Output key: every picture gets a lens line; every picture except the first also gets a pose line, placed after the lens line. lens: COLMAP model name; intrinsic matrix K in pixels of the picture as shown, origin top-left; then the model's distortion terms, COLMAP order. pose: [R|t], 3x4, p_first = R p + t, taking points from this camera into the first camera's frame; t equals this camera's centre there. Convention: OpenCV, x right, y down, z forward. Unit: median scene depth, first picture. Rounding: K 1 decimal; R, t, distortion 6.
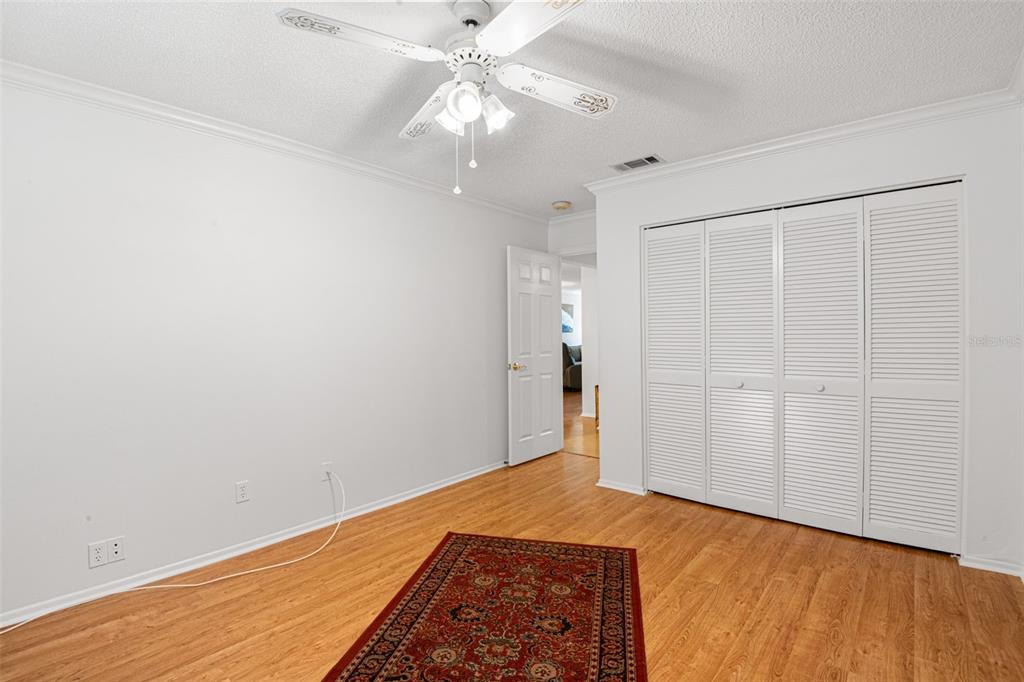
lens RADIAL K [[467.3, 0, 512.0], [0, 467.3, 341.0], [0, 0, 1]] dist [-0.002951, -0.016489]
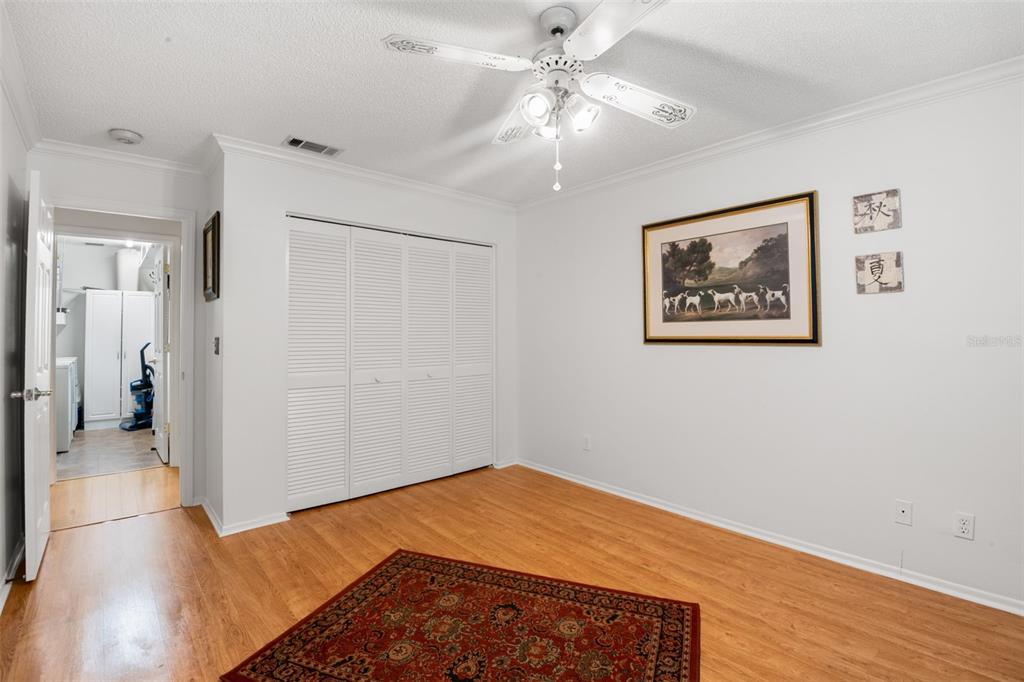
lens RADIAL K [[481.6, 0, 494.0], [0, 481.6, 338.7], [0, 0, 1]] dist [-0.001101, -0.000502]
pose [[0.176014, -0.007727, 0.984357, -0.730730], [0.019730, 0.999796, 0.004320, -0.006871], [-0.984190, 0.018661, 0.176131, 0.621182]]
